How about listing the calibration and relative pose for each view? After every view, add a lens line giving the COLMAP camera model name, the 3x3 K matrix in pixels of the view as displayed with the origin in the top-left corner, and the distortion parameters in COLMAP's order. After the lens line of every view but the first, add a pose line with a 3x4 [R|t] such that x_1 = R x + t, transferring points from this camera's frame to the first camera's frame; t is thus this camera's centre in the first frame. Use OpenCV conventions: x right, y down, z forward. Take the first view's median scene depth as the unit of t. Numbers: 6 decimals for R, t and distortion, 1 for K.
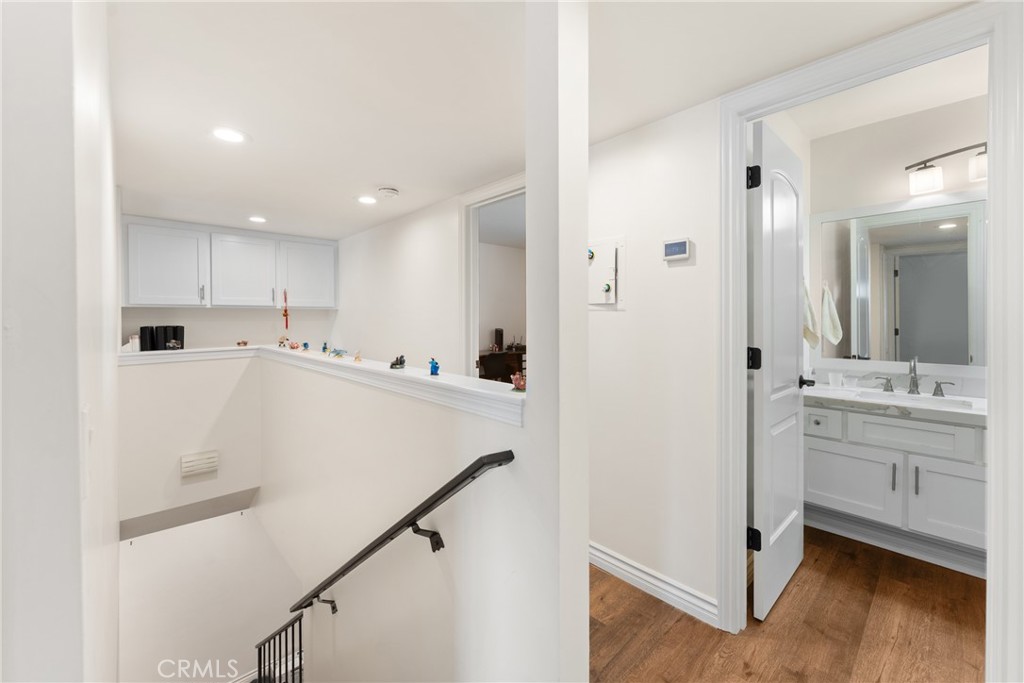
lens RADIAL K [[417.1, 0, 508.5], [0, 417.1, 321.9], [0, 0, 1]] dist [-0.000879, 0.000039]
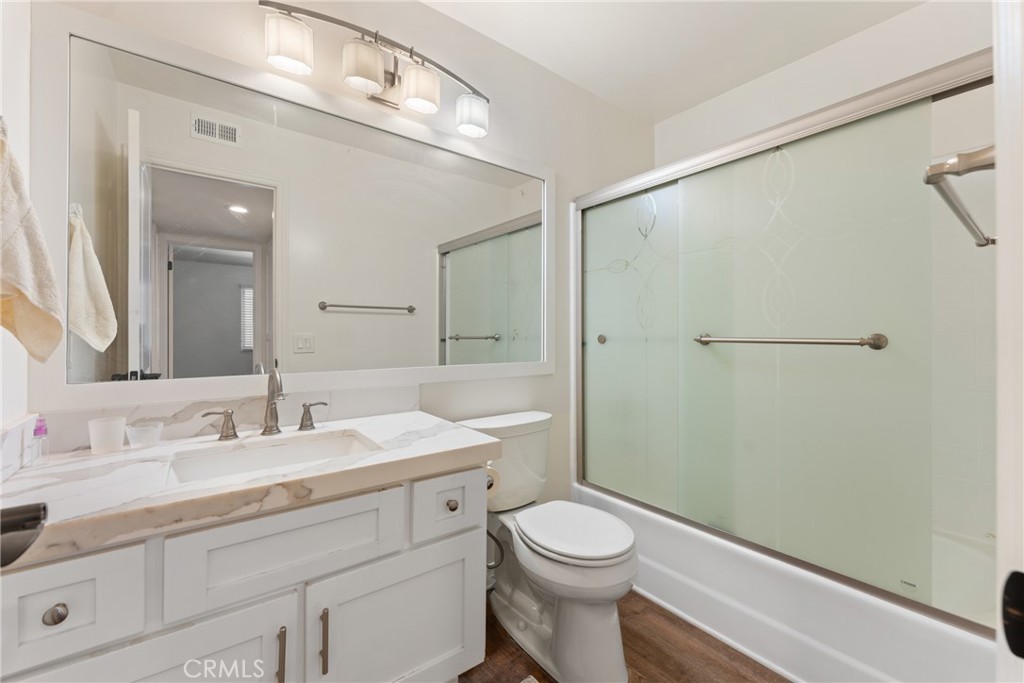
lens RADIAL K [[417.8, 0, 512.8], [0, 417.8, 333.2], [0, 0, 1]] dist [-0.005598, -0.000048]
pose [[0.093270, 0.009758, 0.995593, 0.488627], [0.004189, 0.999939, -0.010193, 0.053823], [-0.995632, 0.005122, 0.093224, 0.664394]]
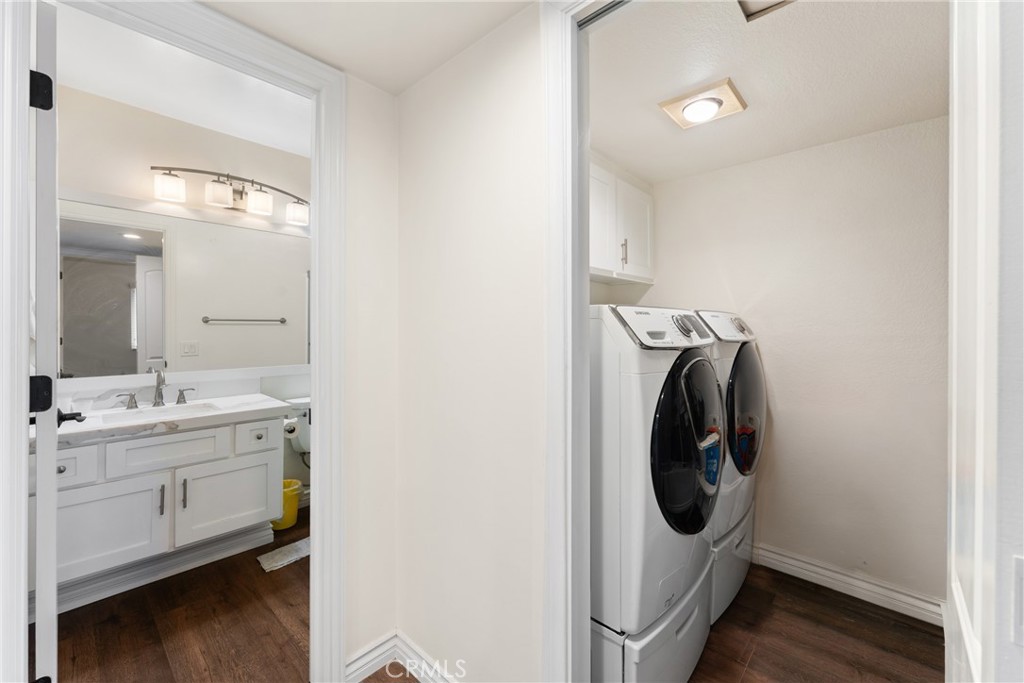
lens RADIAL K [[413.4, 0, 513.1], [0, 413.4, 327.6], [0, 0, 1]] dist [-0.001364, 0.000627]
pose [[-0.078555, 0.004588, 0.996899, -0.039152], [0.003047, 0.999986, -0.004362, -0.000824], [-0.996905, 0.002695, -0.078568, 0.270191]]
